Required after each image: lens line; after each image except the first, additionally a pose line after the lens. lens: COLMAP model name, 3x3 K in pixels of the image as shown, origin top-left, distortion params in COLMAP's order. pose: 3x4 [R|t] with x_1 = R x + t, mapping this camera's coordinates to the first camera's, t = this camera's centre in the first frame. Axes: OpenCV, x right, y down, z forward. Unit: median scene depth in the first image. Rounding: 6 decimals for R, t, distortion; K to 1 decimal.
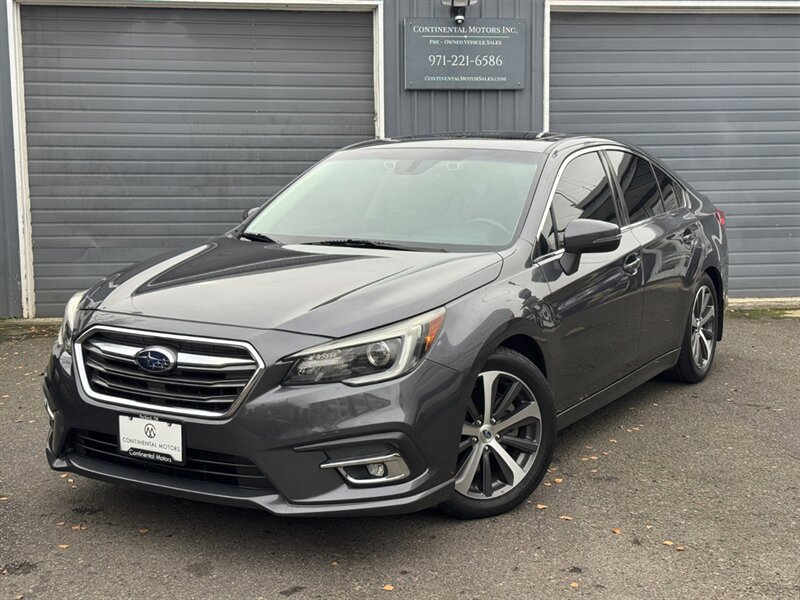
lens RADIAL K [[1175.9, 0, 395.2], [0, 1175.9, 303.9], [0, 0, 1]] dist [0.174267, -0.484684]
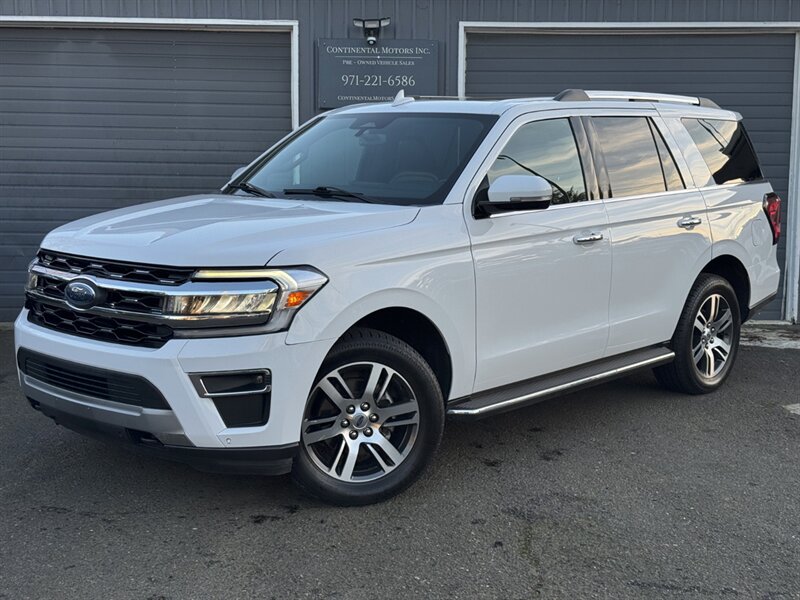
lens RADIAL K [[1175.9, 0, 395.2], [0, 1175.9, 303.9], [0, 0, 1]] dist [0.174267, -0.484684]
pose [[0.994071, 0.023890, -0.106078, 0.186677], [-0.025066, 0.999638, -0.009760, -0.003316], [0.105806, 0.012361, 0.994310, -0.010115]]
